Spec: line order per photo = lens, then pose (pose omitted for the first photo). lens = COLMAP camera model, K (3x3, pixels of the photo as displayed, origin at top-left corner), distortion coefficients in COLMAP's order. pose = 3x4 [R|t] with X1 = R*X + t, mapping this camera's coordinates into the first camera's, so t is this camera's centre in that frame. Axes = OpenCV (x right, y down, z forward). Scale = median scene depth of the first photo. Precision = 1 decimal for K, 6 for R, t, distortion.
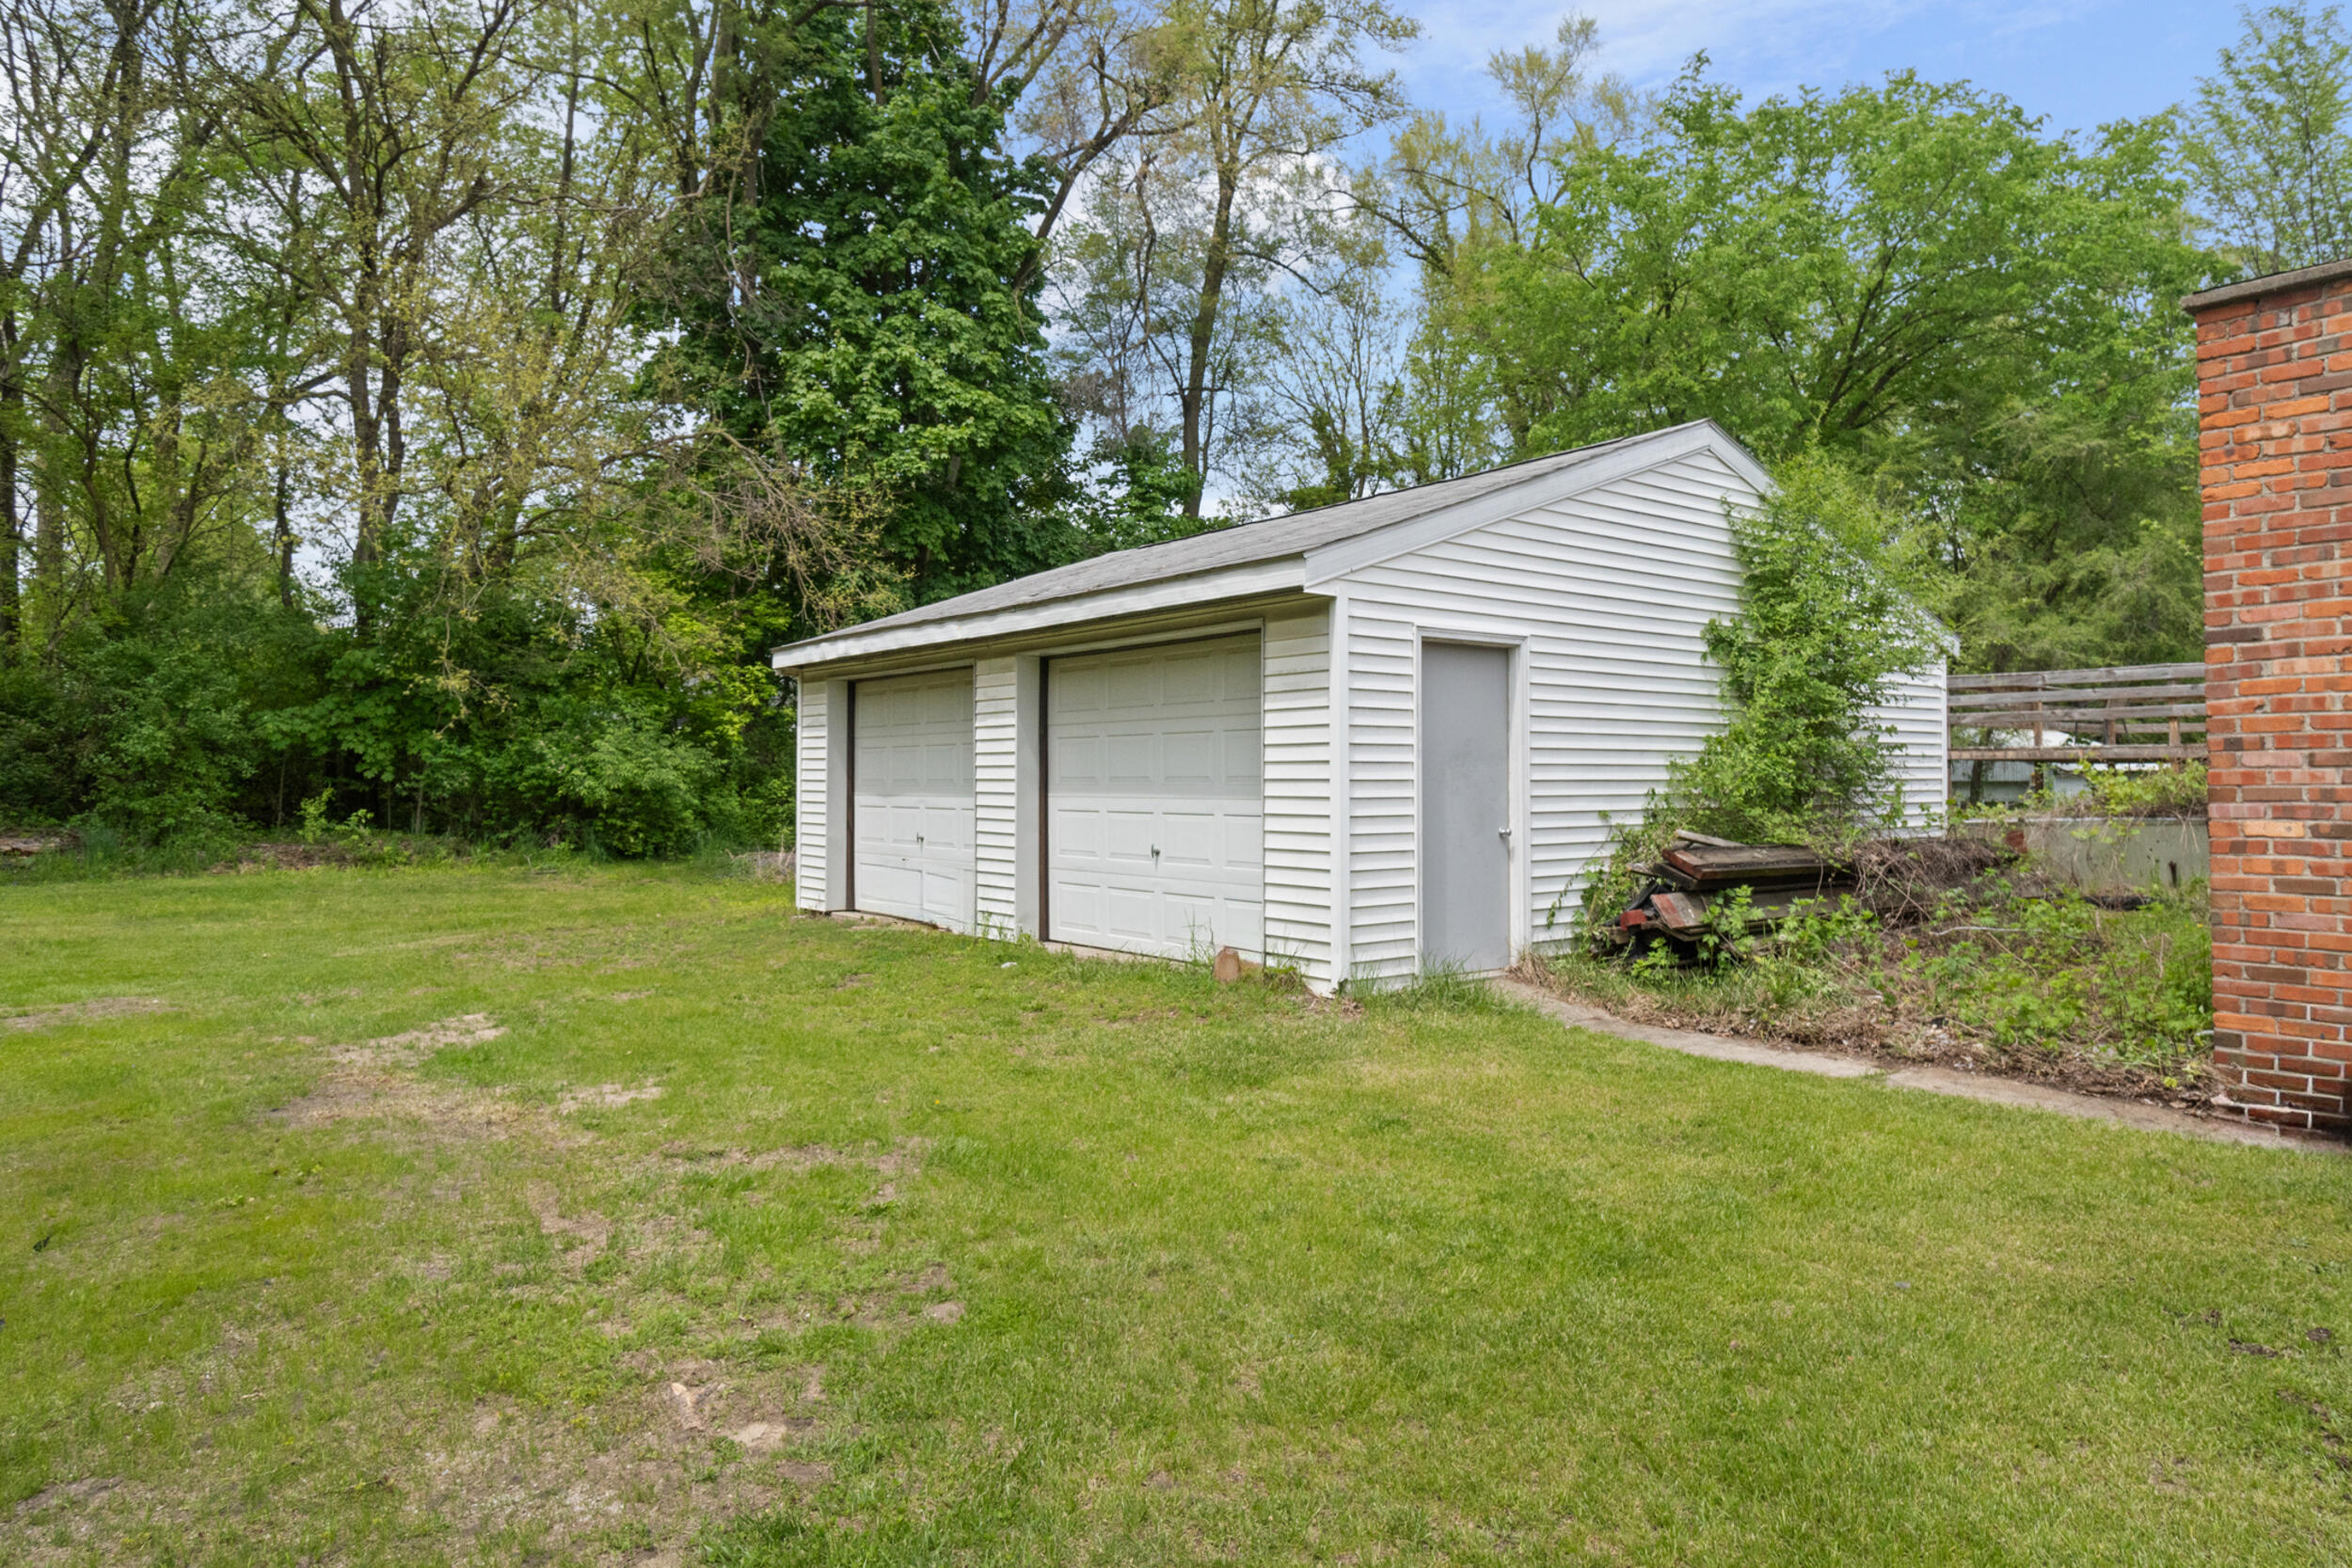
lens RADIAL K [[1389.2, 0, 1172.0], [0, 1389.2, 765.1], [0, 0, 1]] dist [0.002205, 0.002675]
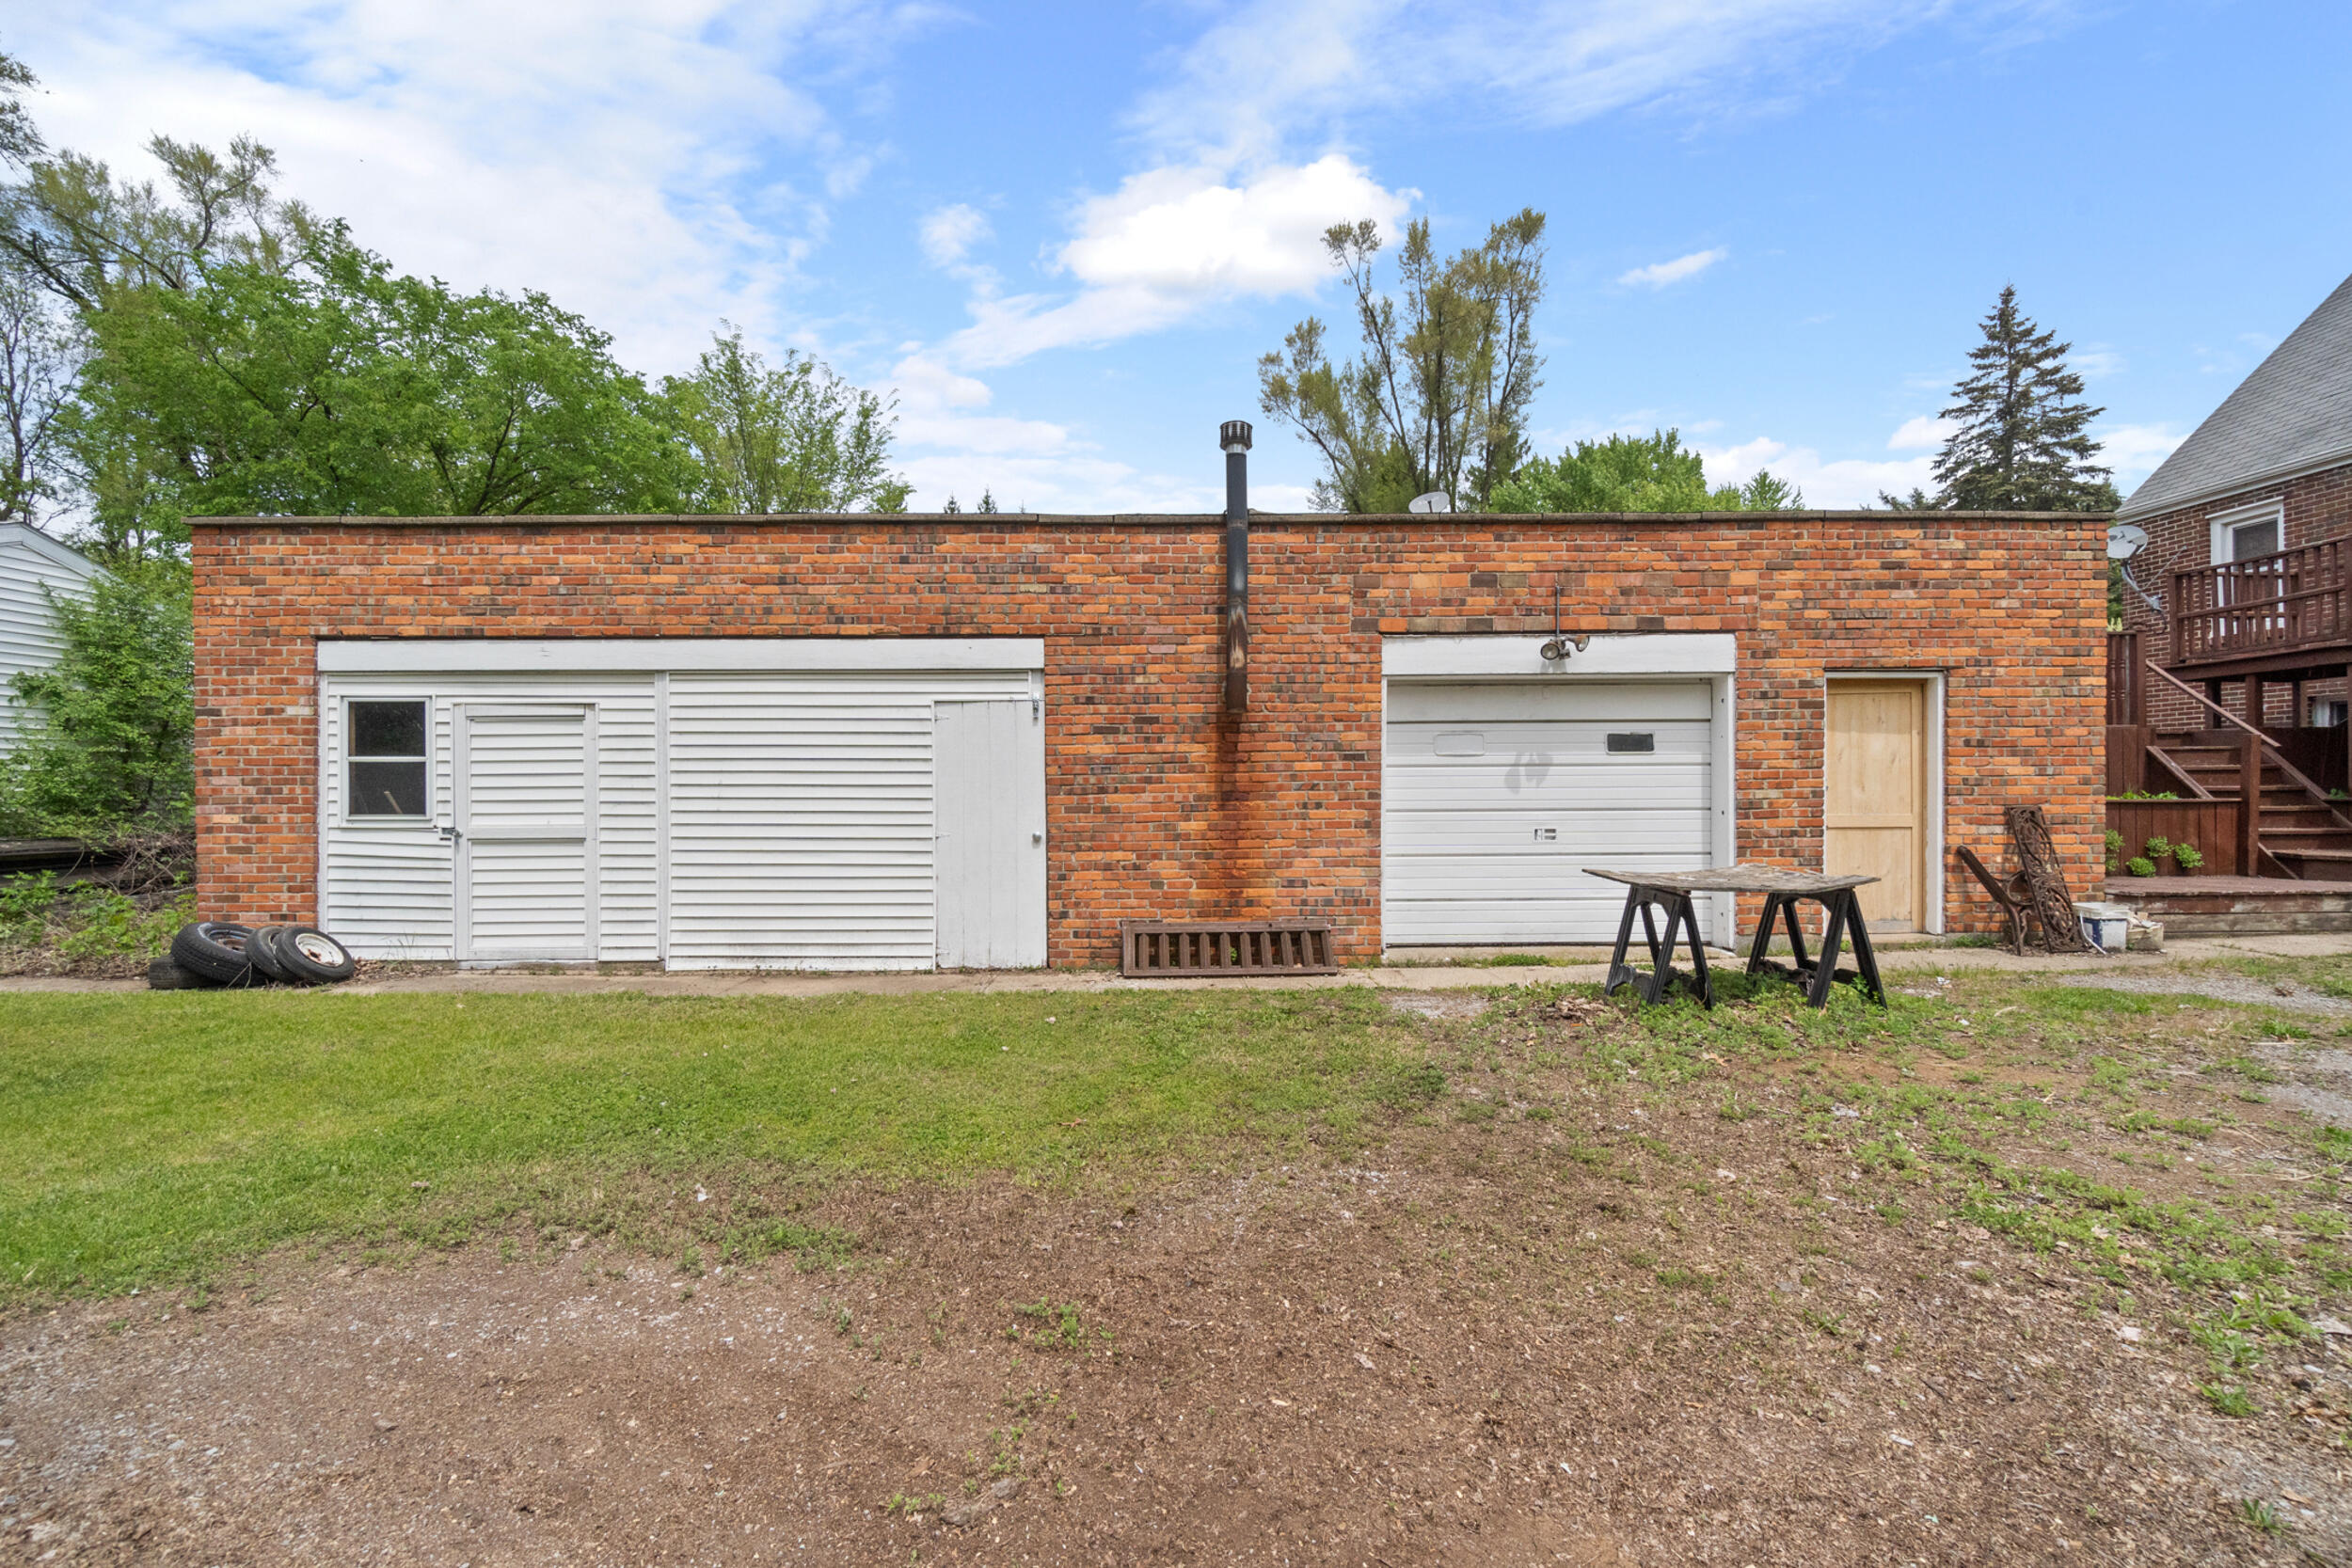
lens RADIAL K [[1008.4, 0, 1161.0], [0, 1008.4, 786.0], [0, 0, 1]] dist [-0.005282, 0.001077]
pose [[0.606429, -0.006248, 0.795113, 0.140498], [-0.002431, 0.999950, 0.009711, -0.003928], [-0.795134, -0.007822, 0.606384, -0.225520]]
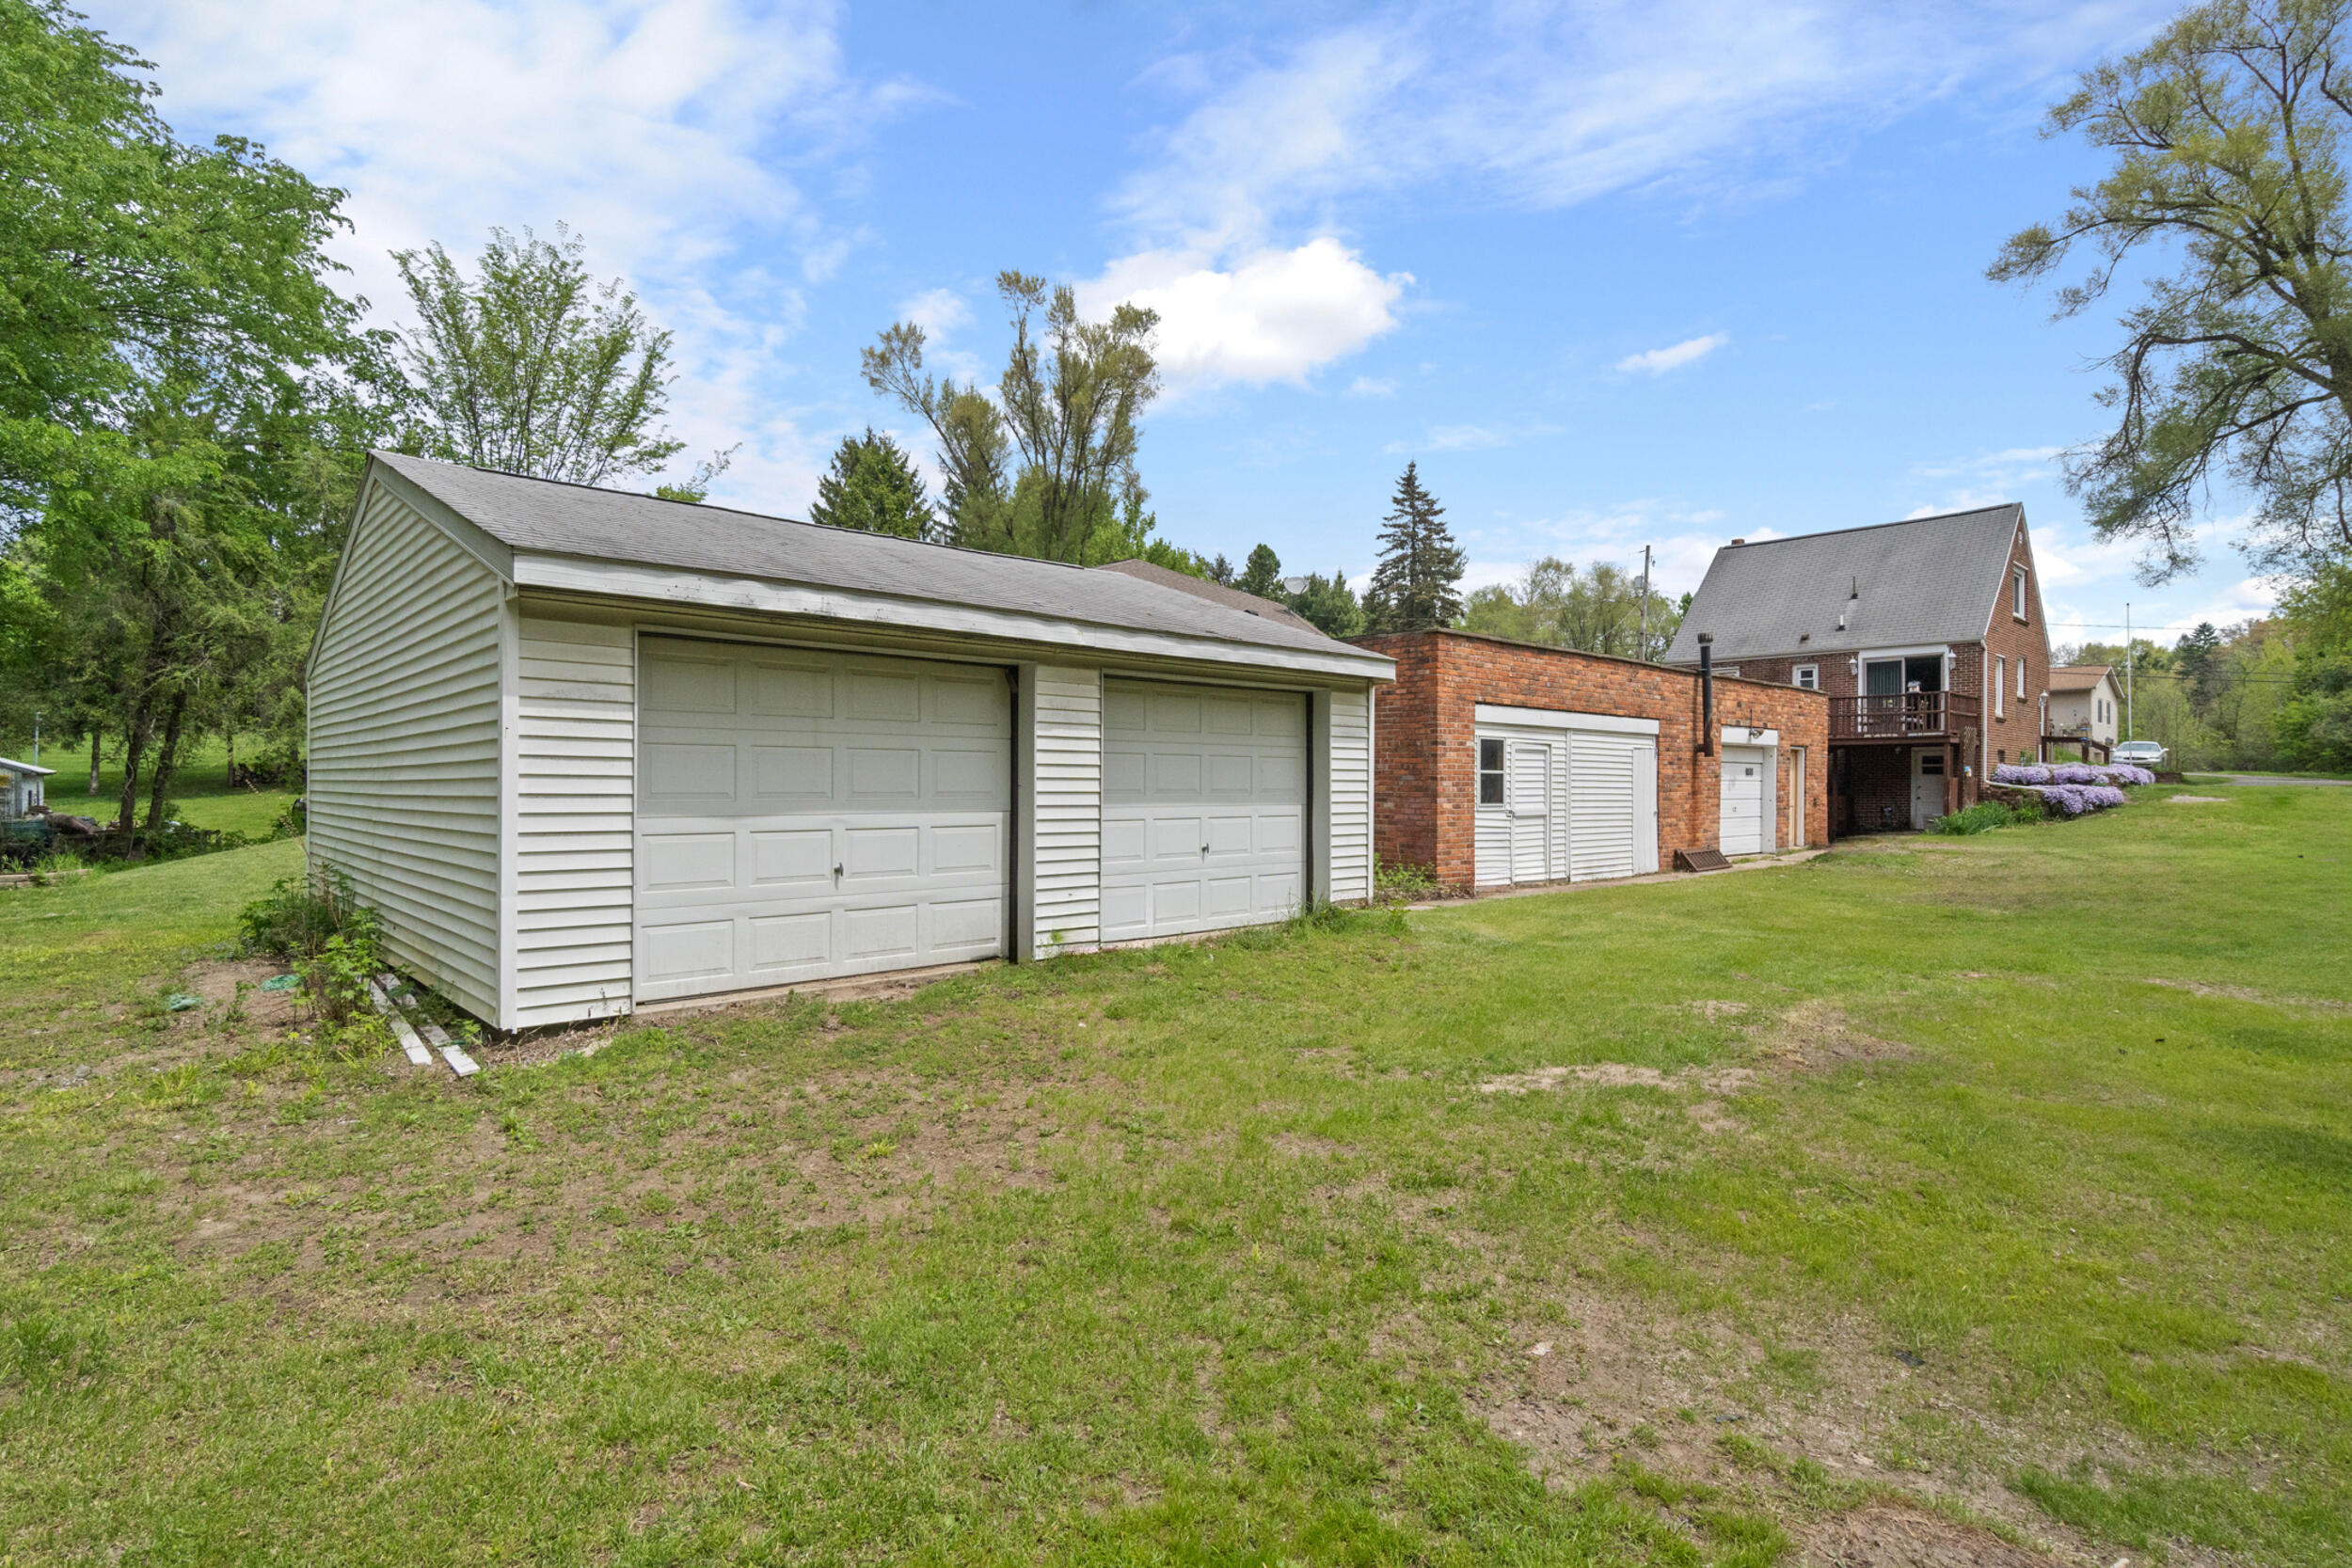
lens RADIAL K [[1126.6, 0, 1154.5], [0, 1126.6, 786.8], [0, 0, 1]] dist [-0.002034, 0.001586]
pose [[-0.068423, -0.003167, 0.997651, -0.484611], [-0.011929, 0.999926, 0.002356, 0.001333], [-0.997585, -0.011740, -0.068456, 0.526416]]
